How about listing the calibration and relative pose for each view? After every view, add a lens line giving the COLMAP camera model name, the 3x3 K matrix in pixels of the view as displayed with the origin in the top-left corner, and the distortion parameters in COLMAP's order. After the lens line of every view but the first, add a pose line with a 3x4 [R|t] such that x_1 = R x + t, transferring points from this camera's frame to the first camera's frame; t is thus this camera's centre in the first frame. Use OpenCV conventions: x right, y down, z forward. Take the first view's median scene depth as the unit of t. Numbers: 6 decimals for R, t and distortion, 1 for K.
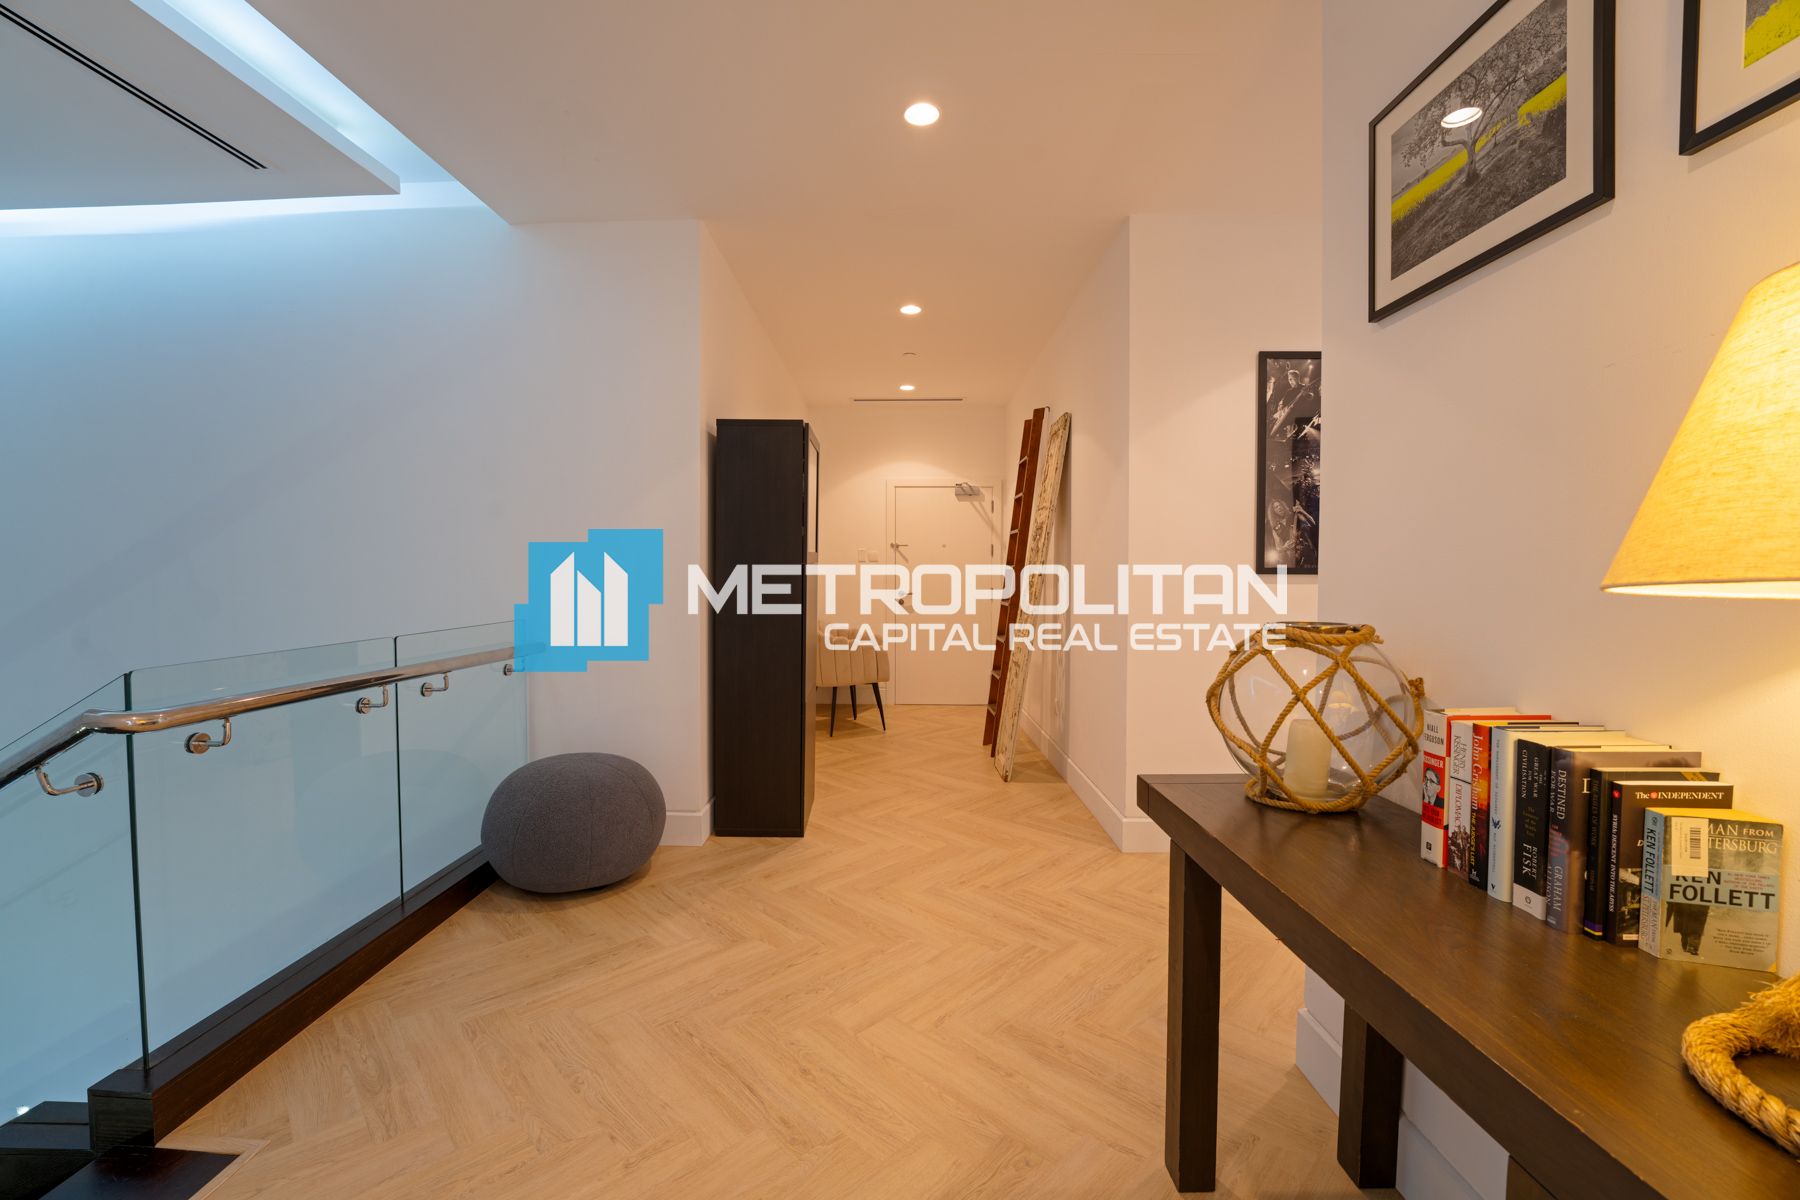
lens RADIAL K [[719.8, 0, 886.8], [0, 719.8, 584.4], [0, 0, 1]] dist [0.000884, 0.000107]
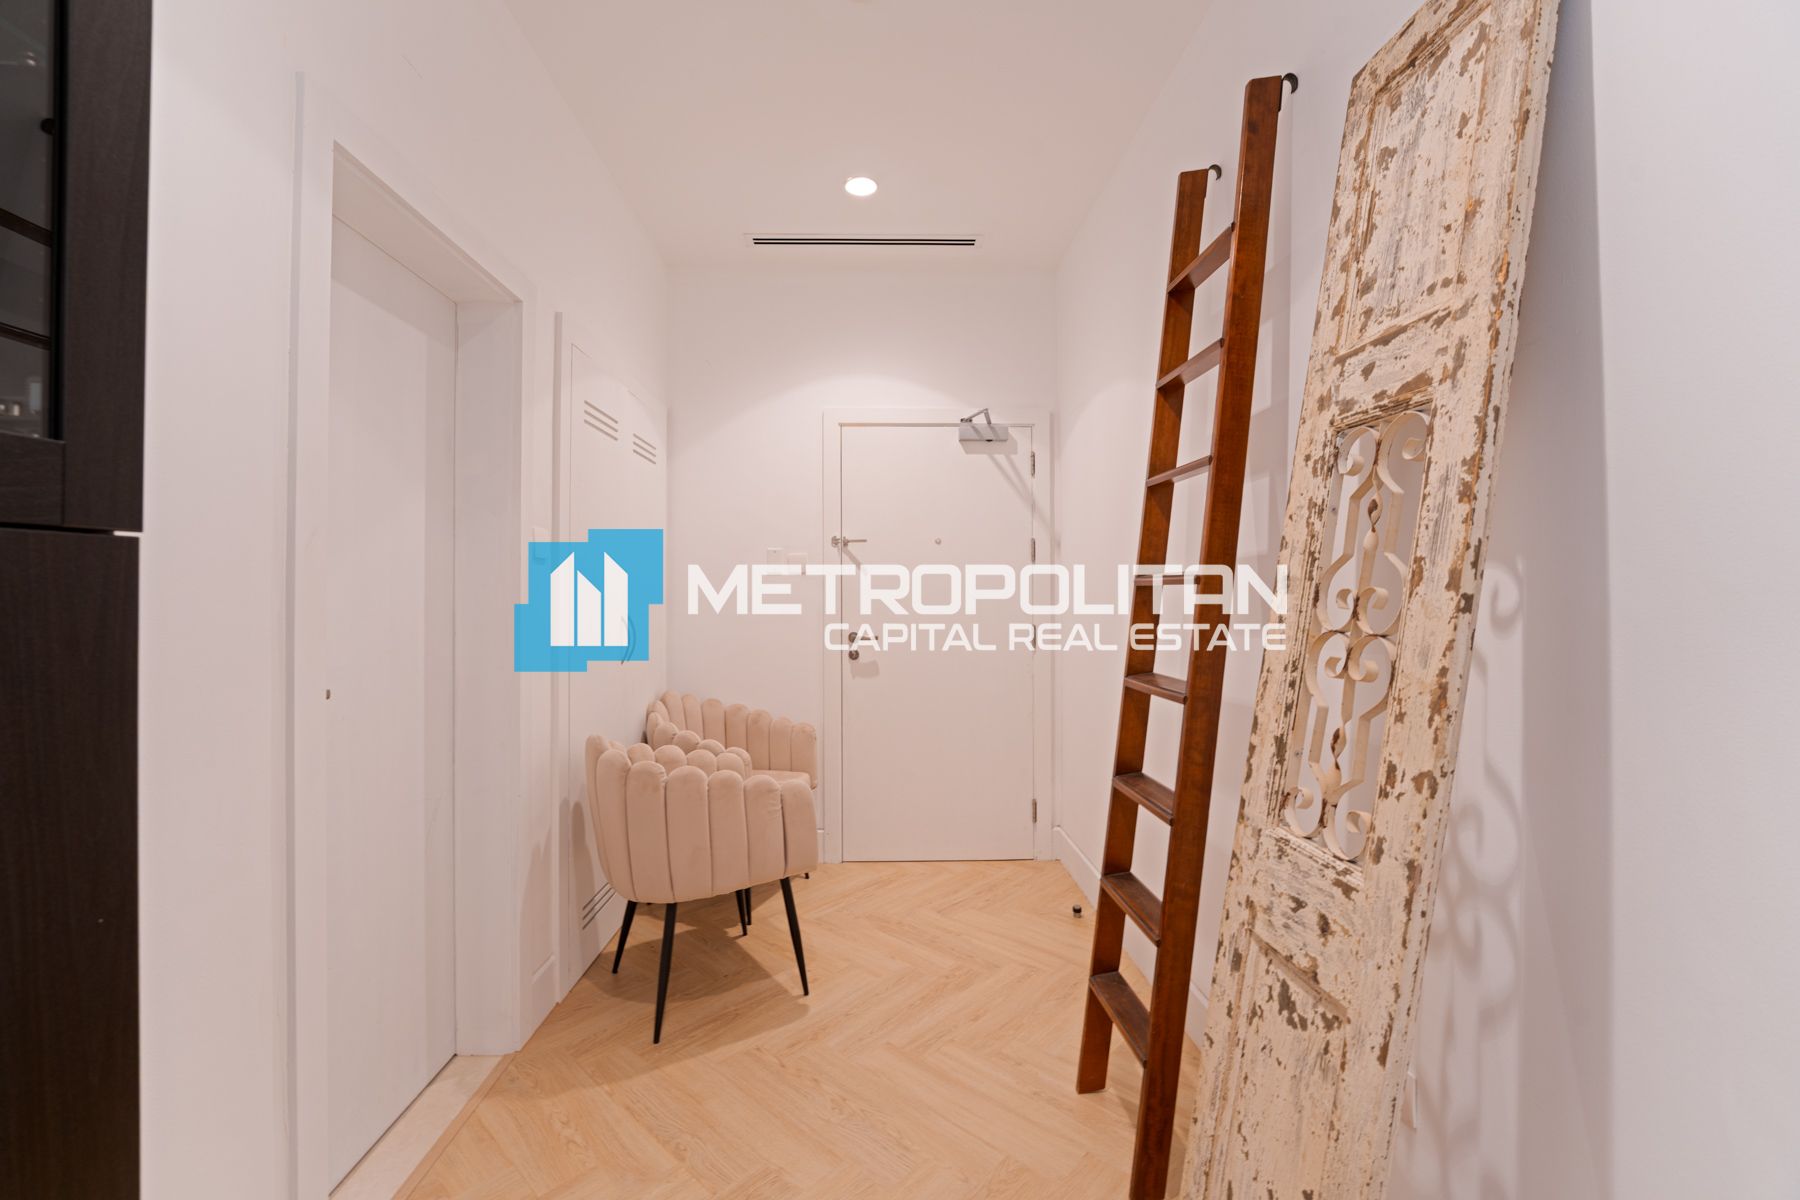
lens RADIAL K [[719.8, 0, 886.8], [0, 719.8, 584.4], [0, 0, 1]] dist [0.000884, 0.000107]
pose [[0.997742, -0.001430, 0.067144, 0.011077], [0.004395, 0.999020, -0.044033, -0.001827], [-0.067015, 0.044229, 0.996771, 0.541422]]
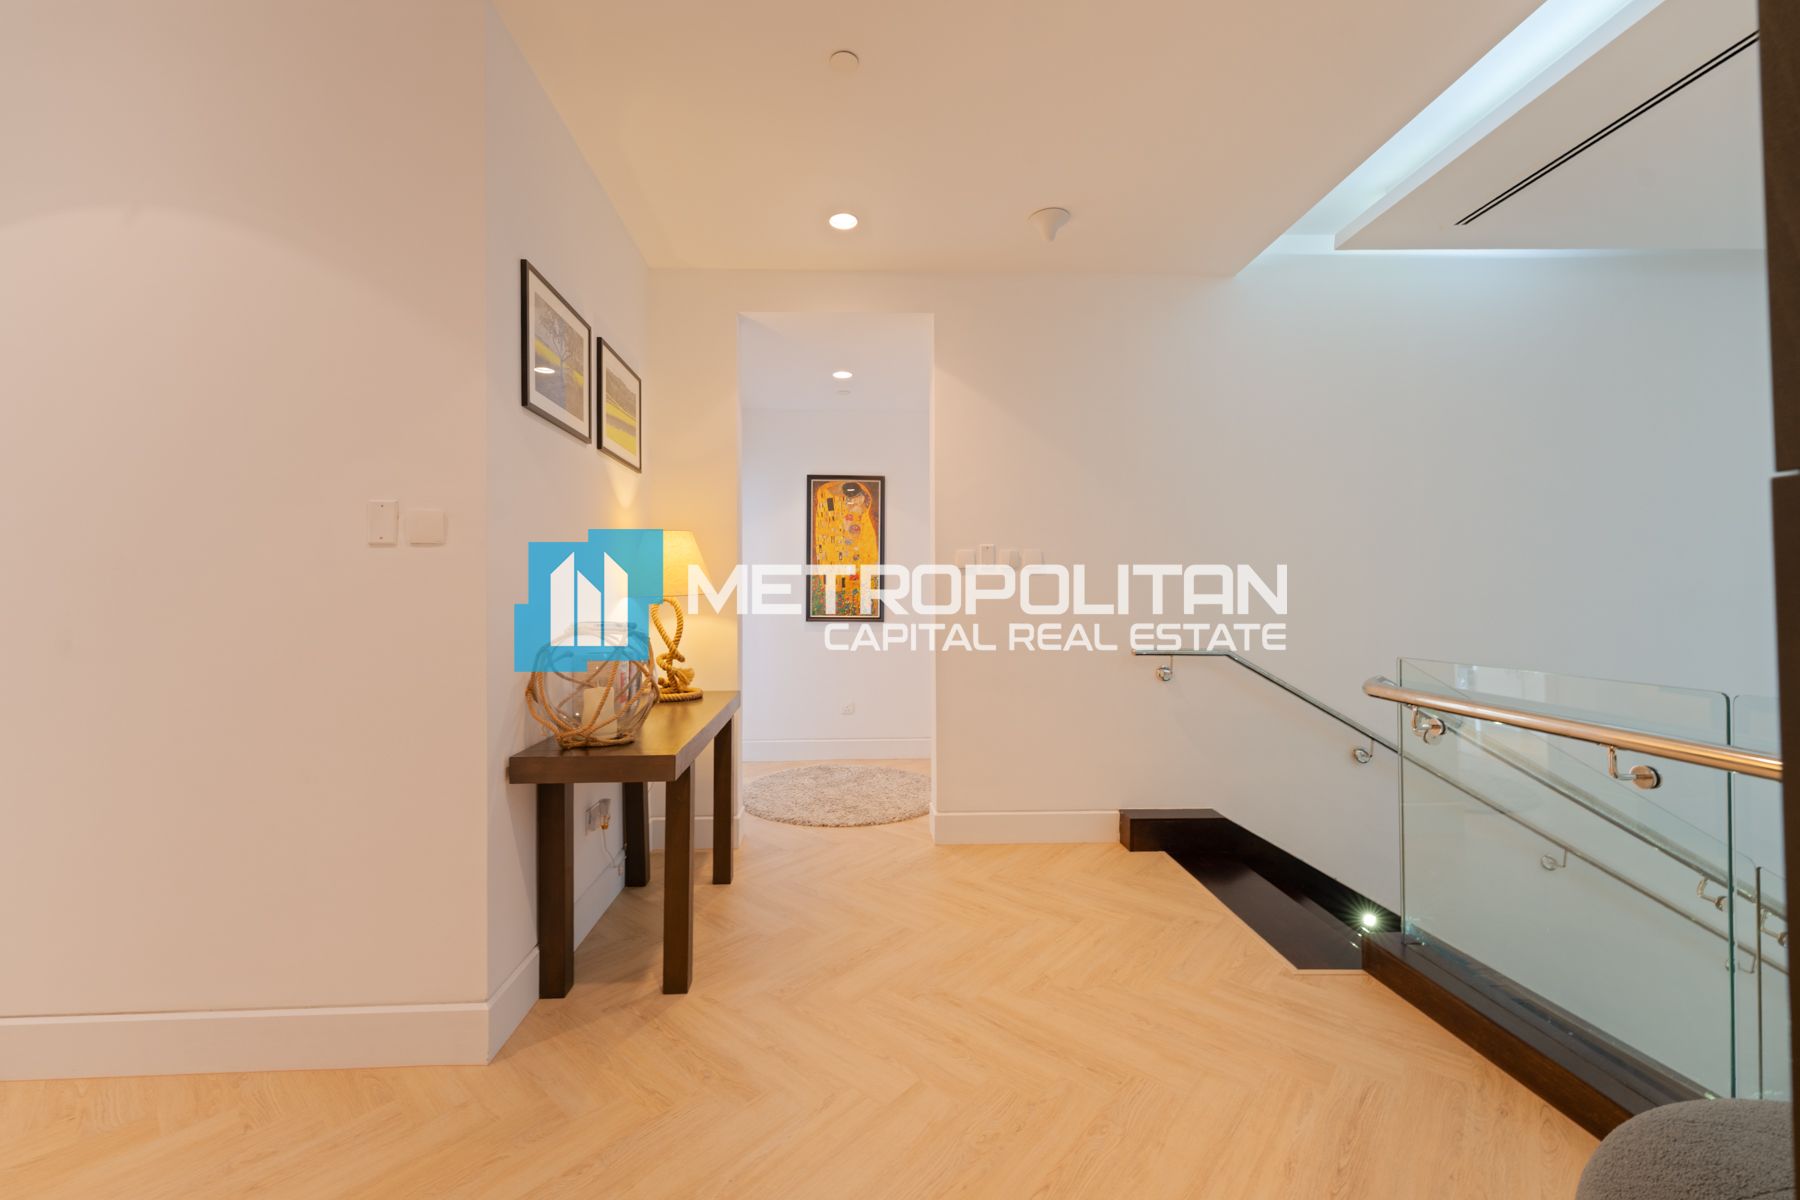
lens RADIAL K [[719.8, 0, 886.8], [0, 719.8, 584.4], [0, 0, 1]] dist [0.000884, 0.000107]
pose [[-0.997358, -0.005021, -0.072472, 0.080617], [-0.005150, 0.999985, 0.001590, -0.024619], [0.072463, 0.001959, -0.997369, 2.173873]]
